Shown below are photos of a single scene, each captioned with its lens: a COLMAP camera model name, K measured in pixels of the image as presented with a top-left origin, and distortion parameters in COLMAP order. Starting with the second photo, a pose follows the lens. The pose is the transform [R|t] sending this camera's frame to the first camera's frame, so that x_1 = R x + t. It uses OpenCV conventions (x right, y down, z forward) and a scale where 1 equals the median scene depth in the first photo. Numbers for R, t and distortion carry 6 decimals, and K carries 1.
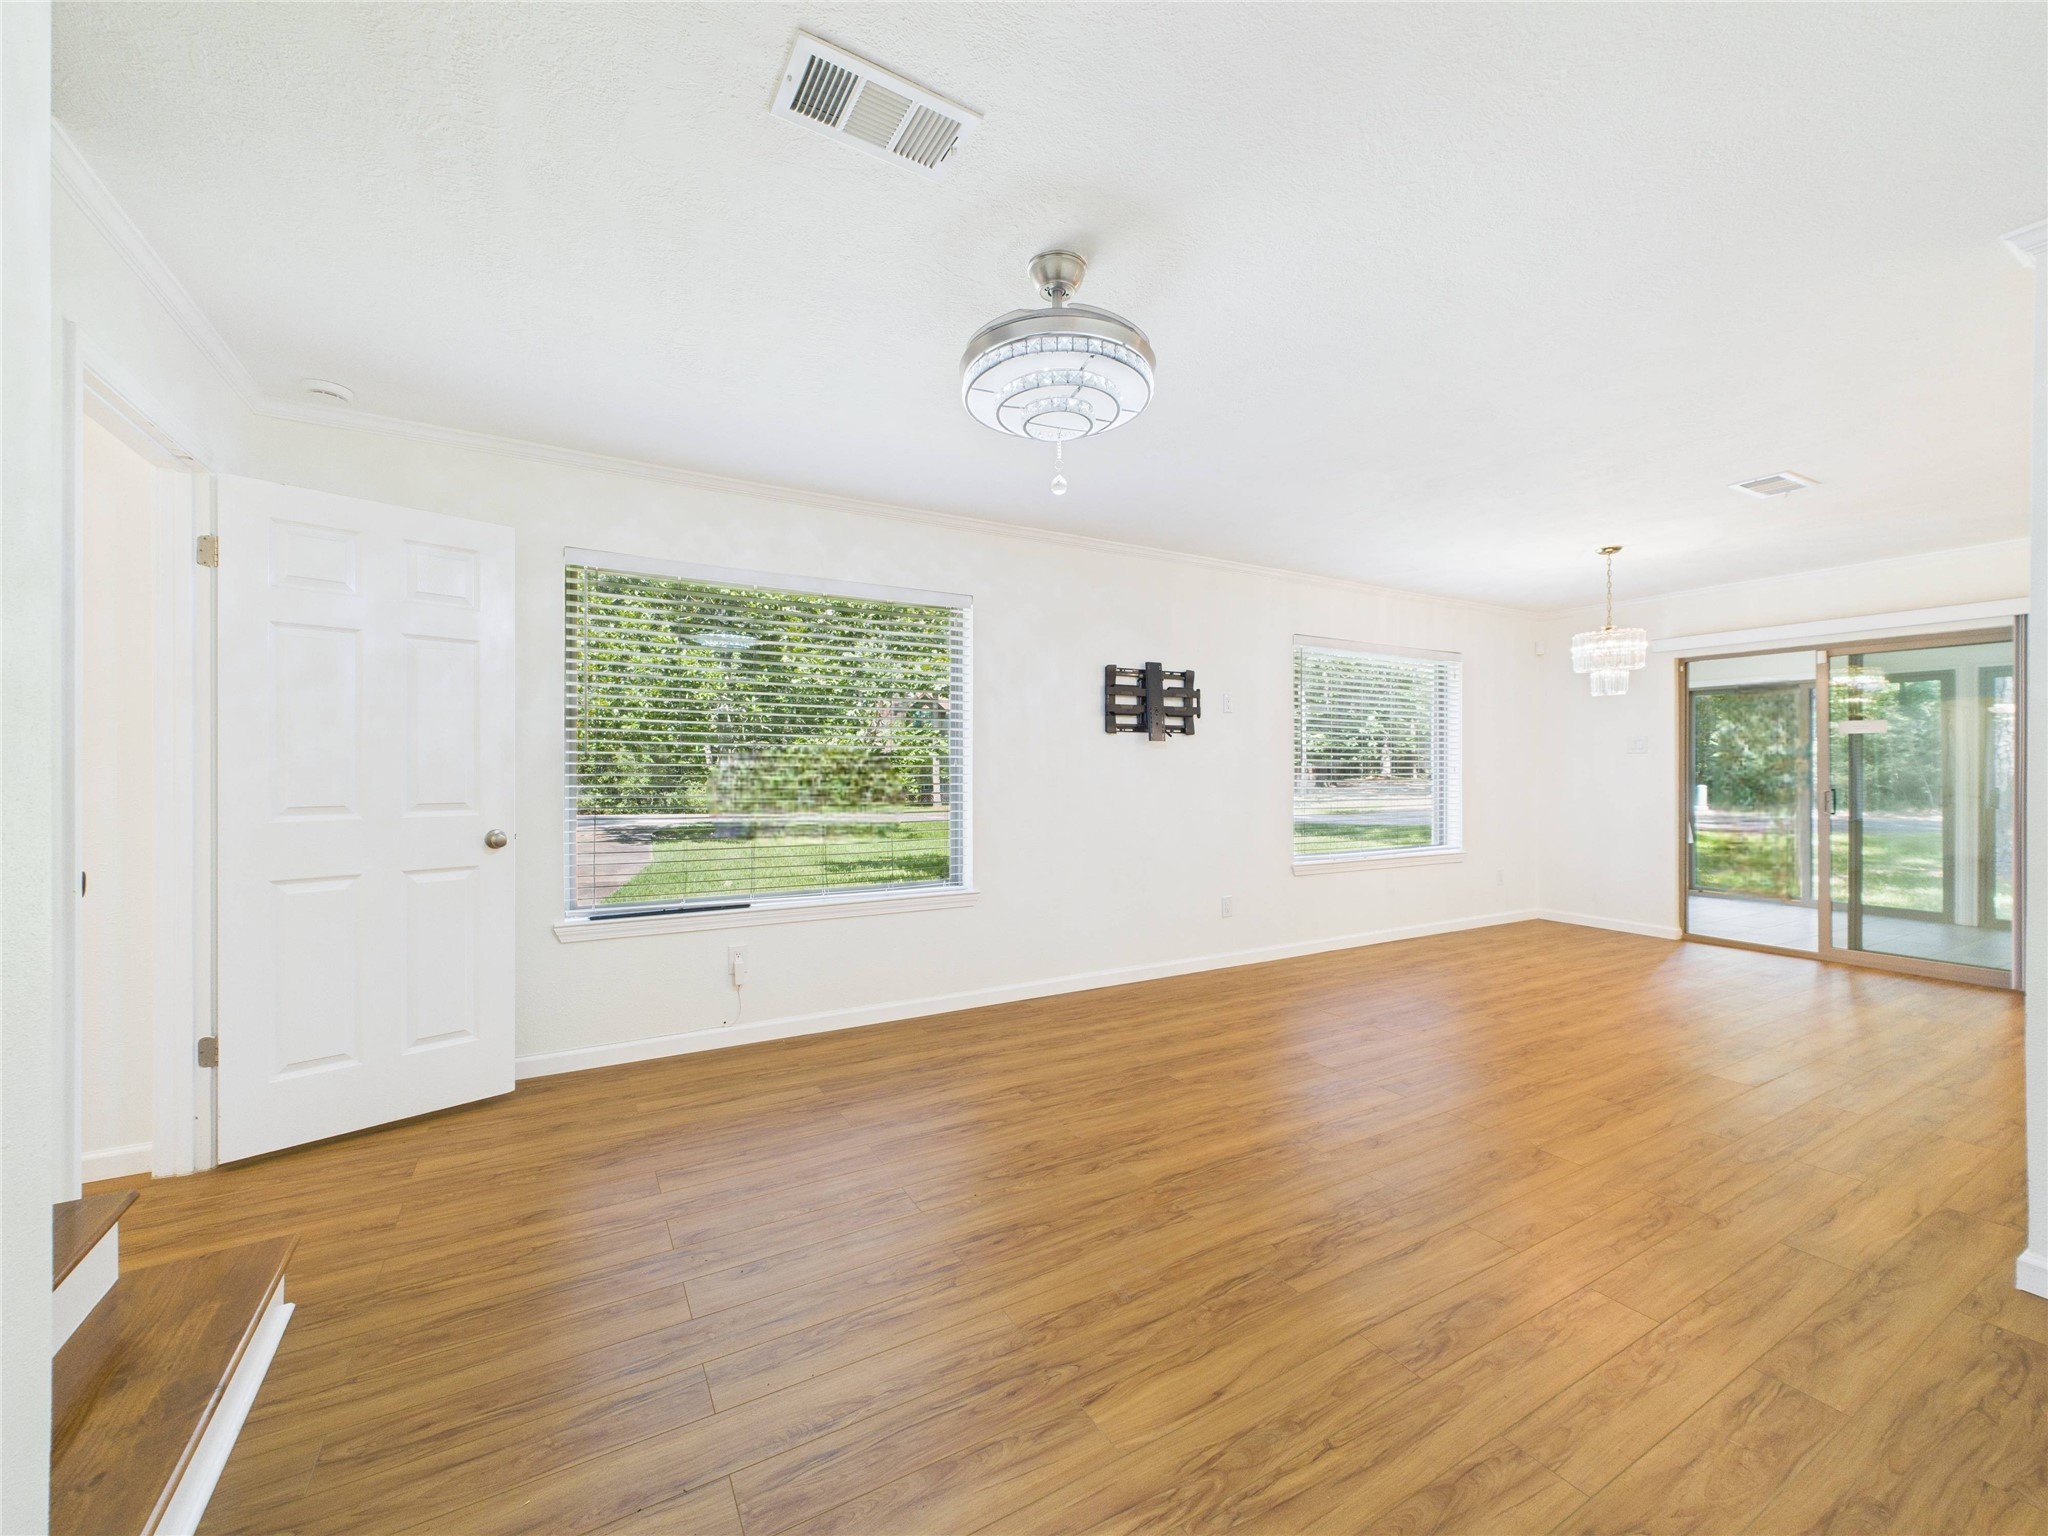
lens RADIAL K [[825.0, 0, 1031.6], [0, 825.0, 773.5], [0, 0, 1]] dist [0.001914, -0.000365]
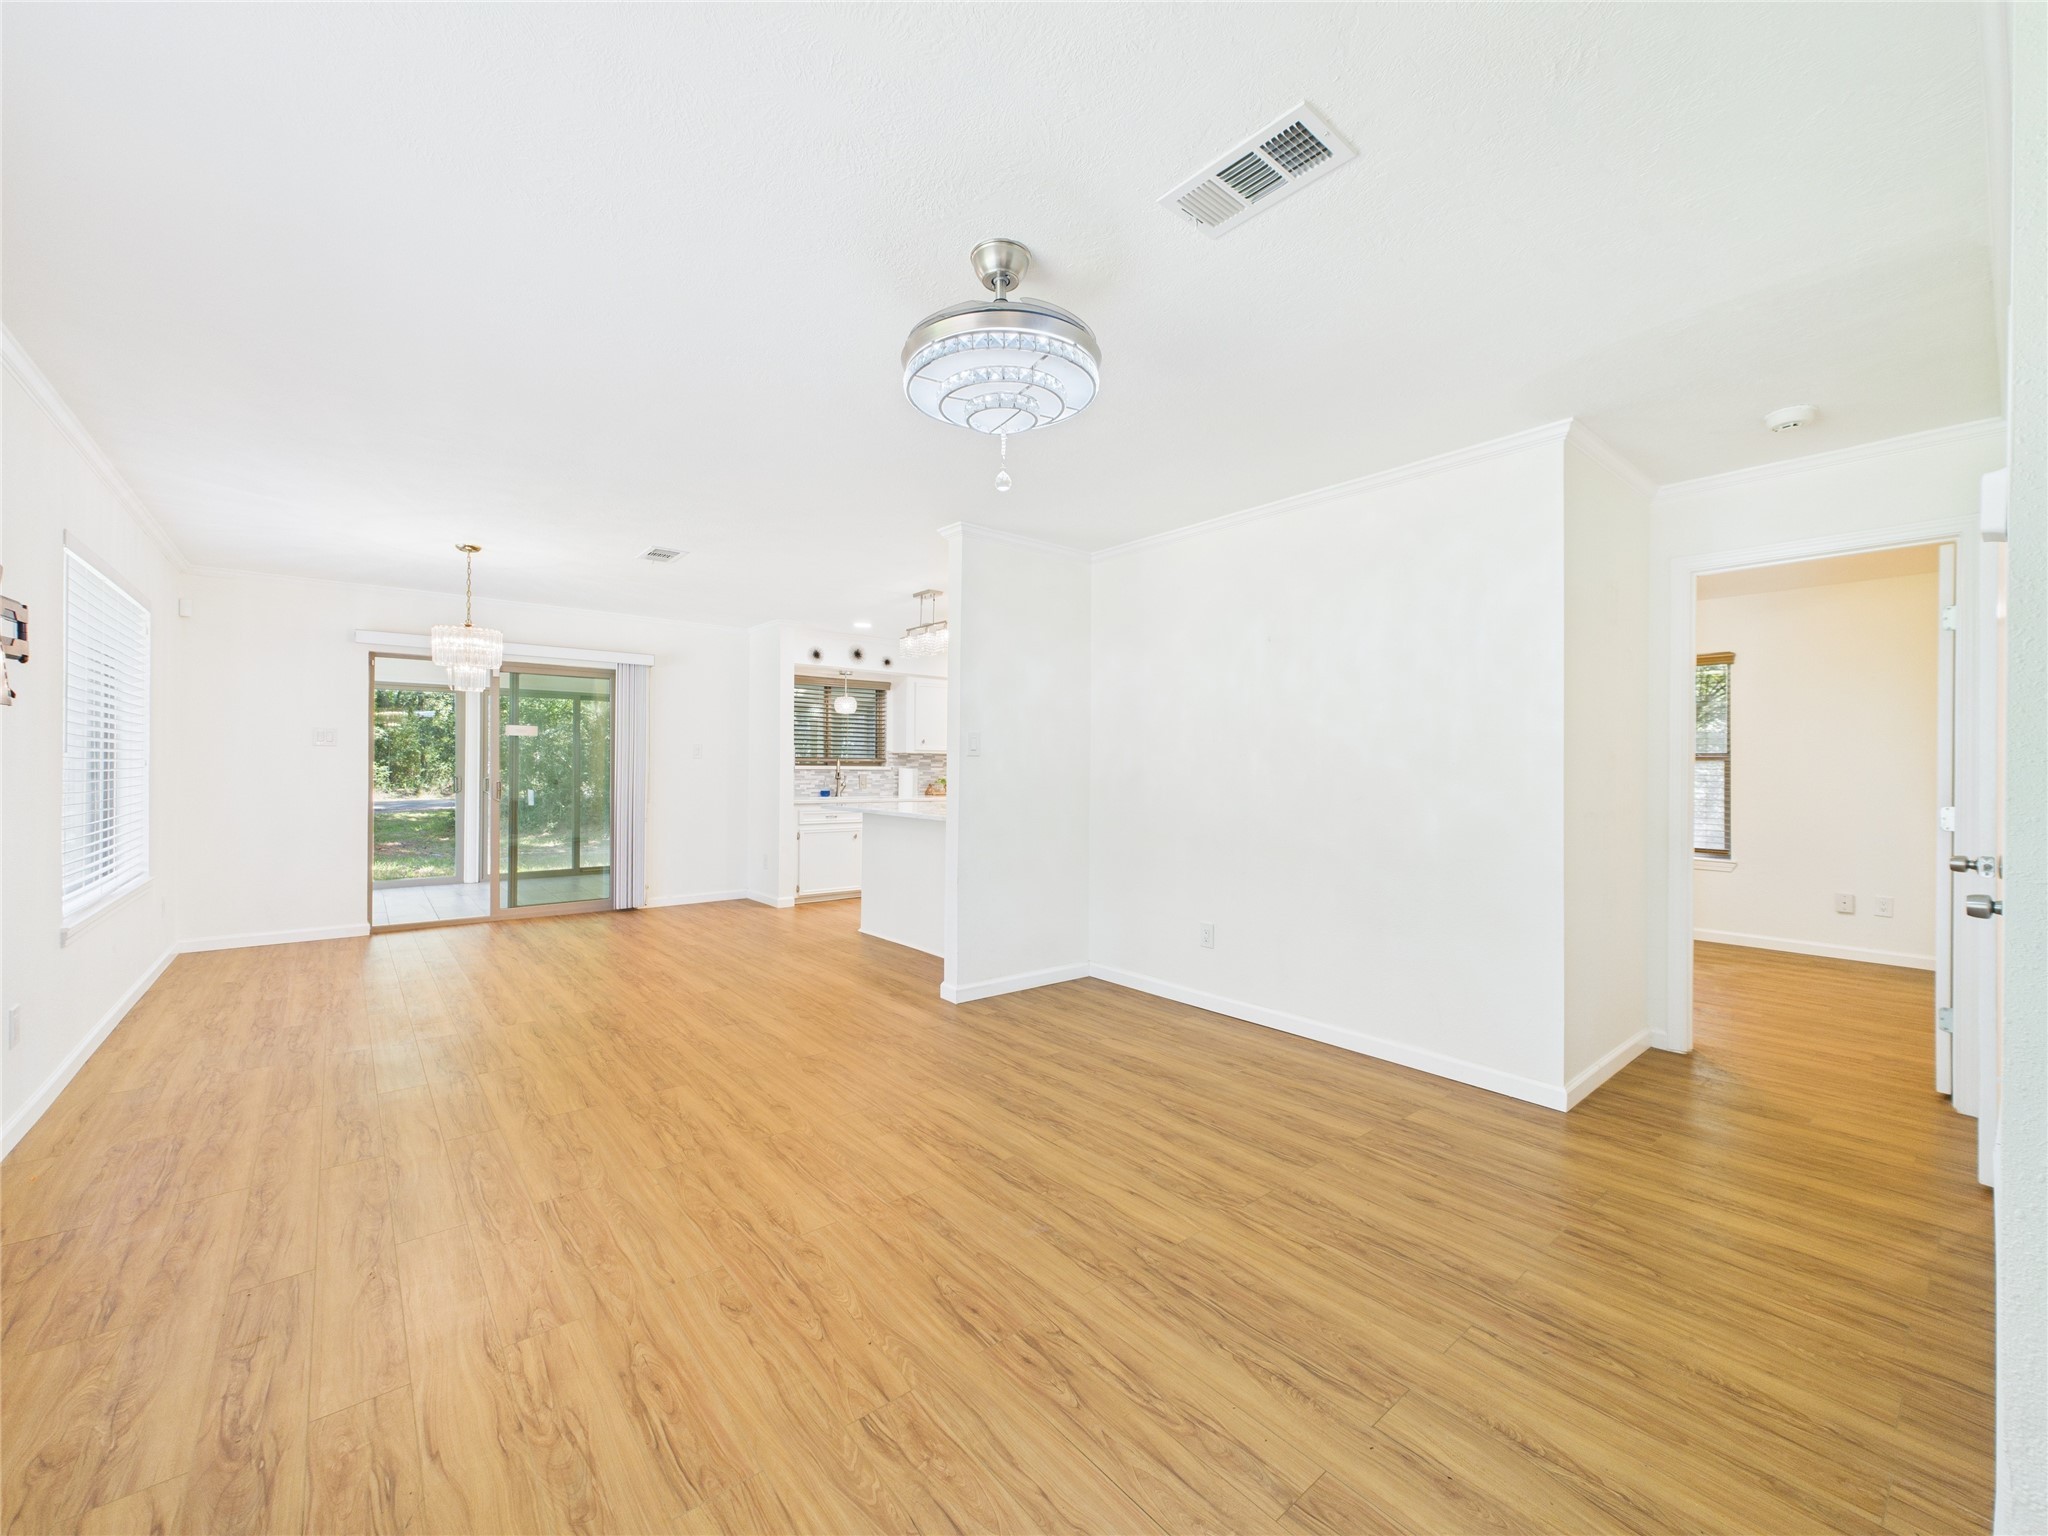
lens RADIAL K [[825.0, 0, 1022.1], [0, 825.0, 765.8], [0, 0, 1]] dist [0.001914, -0.000365]
pose [[-0.169910, 0.001808, 0.985458, -0.739217], [-0.002625, 0.999994, -0.002287, -0.003926], [-0.985456, -0.002975, -0.169904, 0.894958]]
